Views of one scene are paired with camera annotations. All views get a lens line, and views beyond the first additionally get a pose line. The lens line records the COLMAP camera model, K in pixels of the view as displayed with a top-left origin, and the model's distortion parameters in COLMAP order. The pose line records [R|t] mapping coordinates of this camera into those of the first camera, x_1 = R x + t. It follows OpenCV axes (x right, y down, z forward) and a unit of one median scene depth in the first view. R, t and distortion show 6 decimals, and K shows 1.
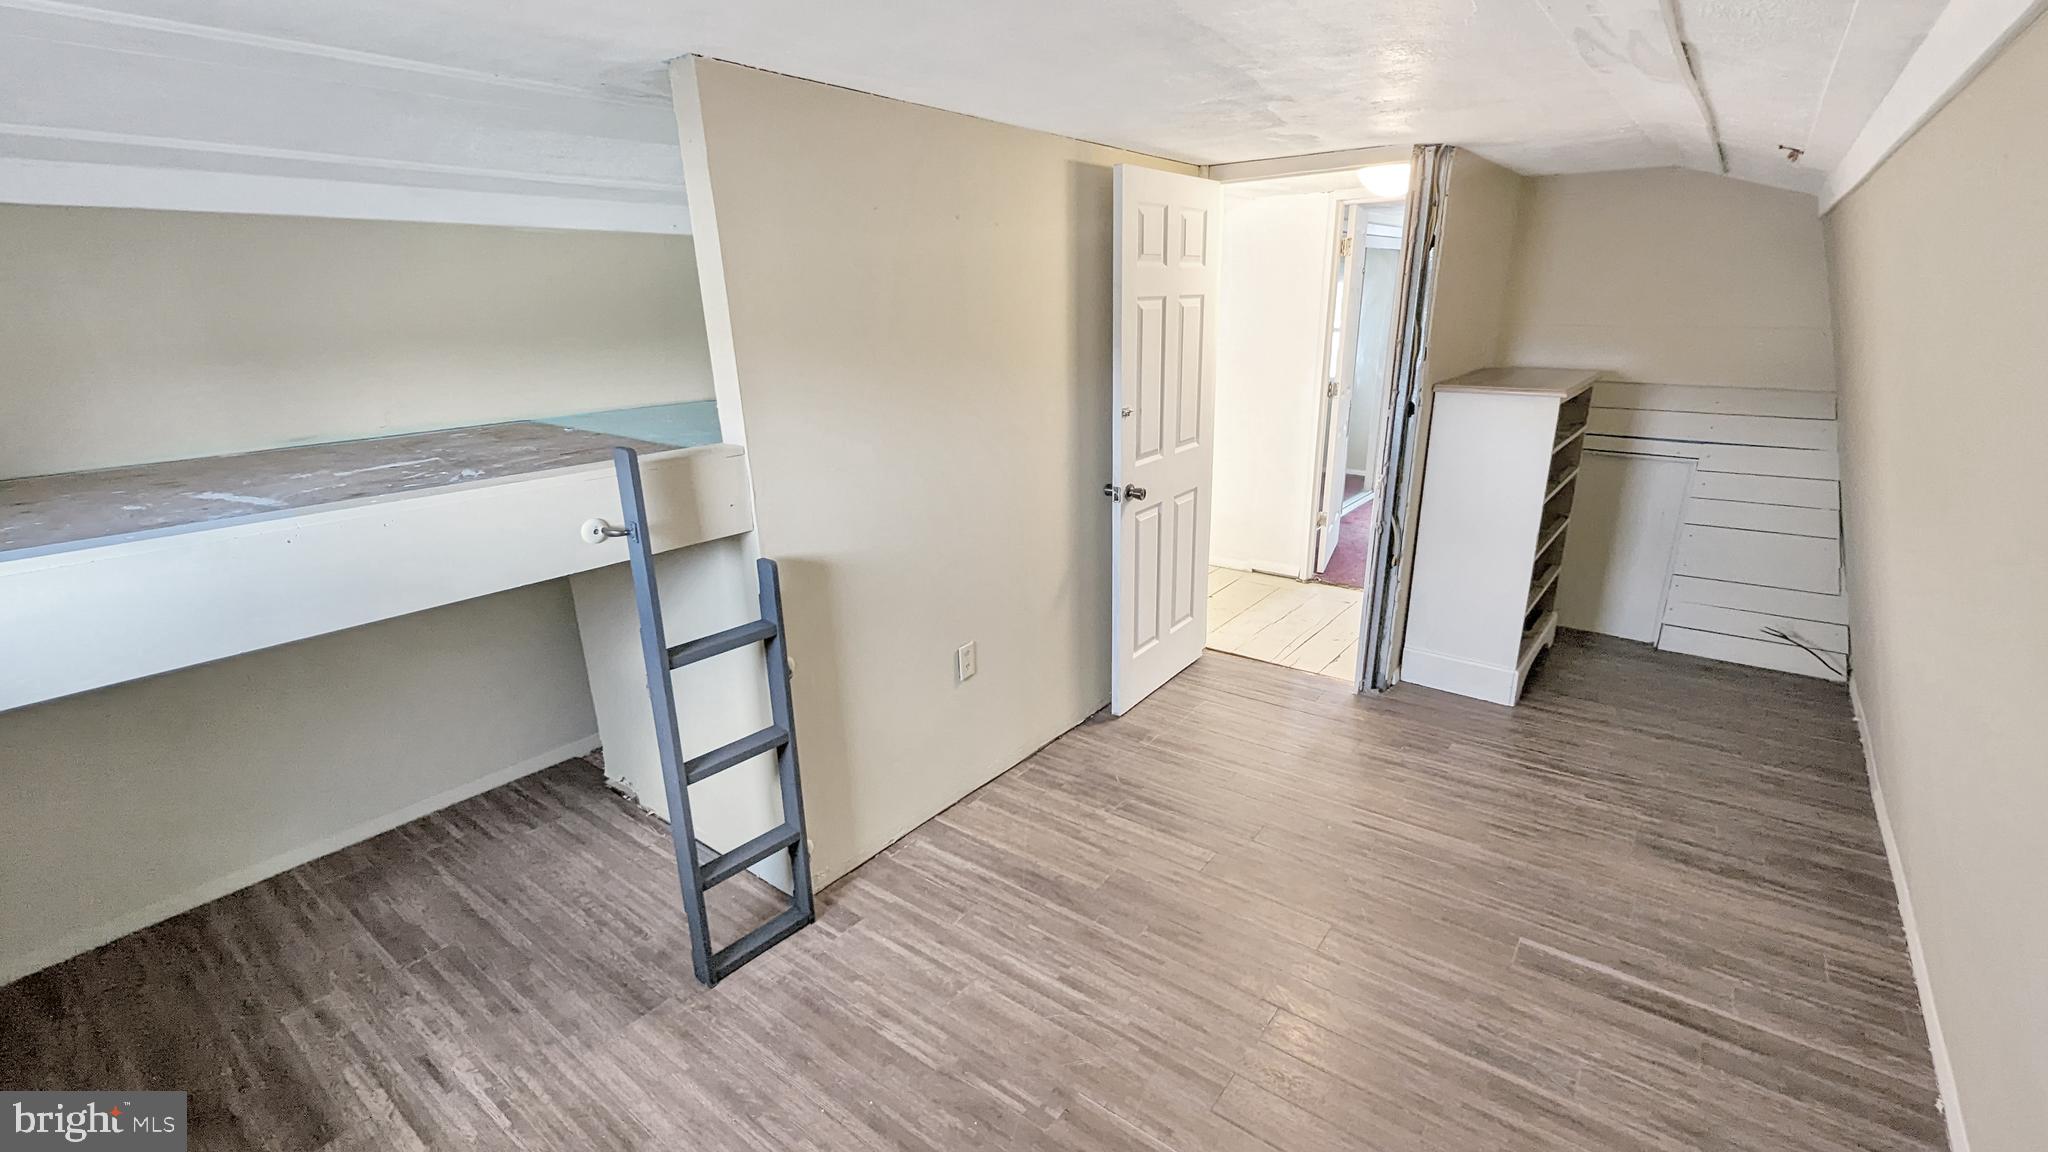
lens RADIAL K [[871.7, 0, 1039.0], [0, 871.7, 595.8], [0, 0, 1]] dist [-0.001121, -0.000110]
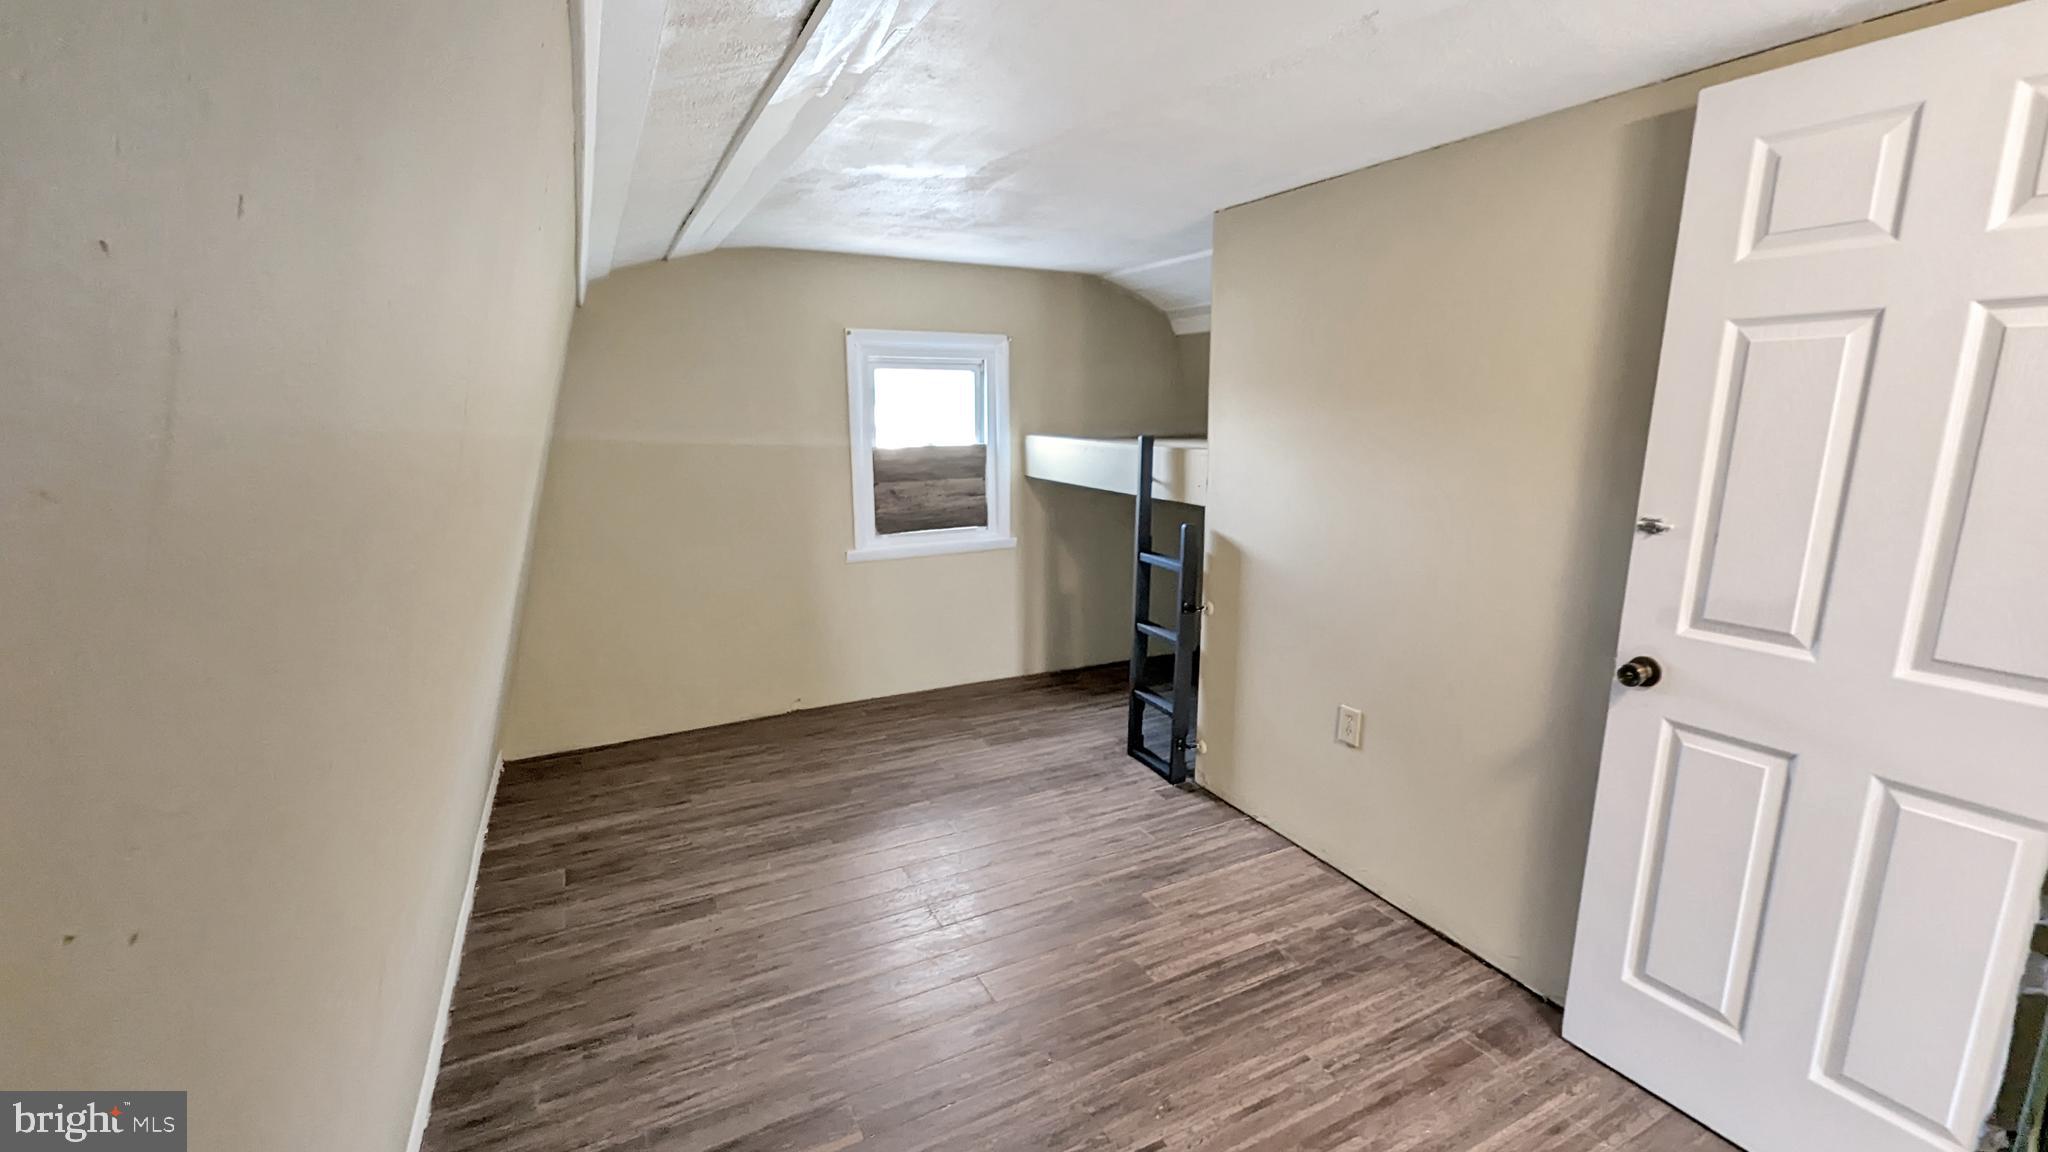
lens RADIAL K [[871.7, 0, 1039.0], [0, 871.7, 595.8], [0, 0, 1]] dist [-0.001121, -0.000110]
pose [[-0.425855, 0.208025, -0.880553, 0.949949], [-0.282734, 0.893879, 0.347910, -0.312131], [0.859482, 0.397121, -0.321847, 1.063251]]
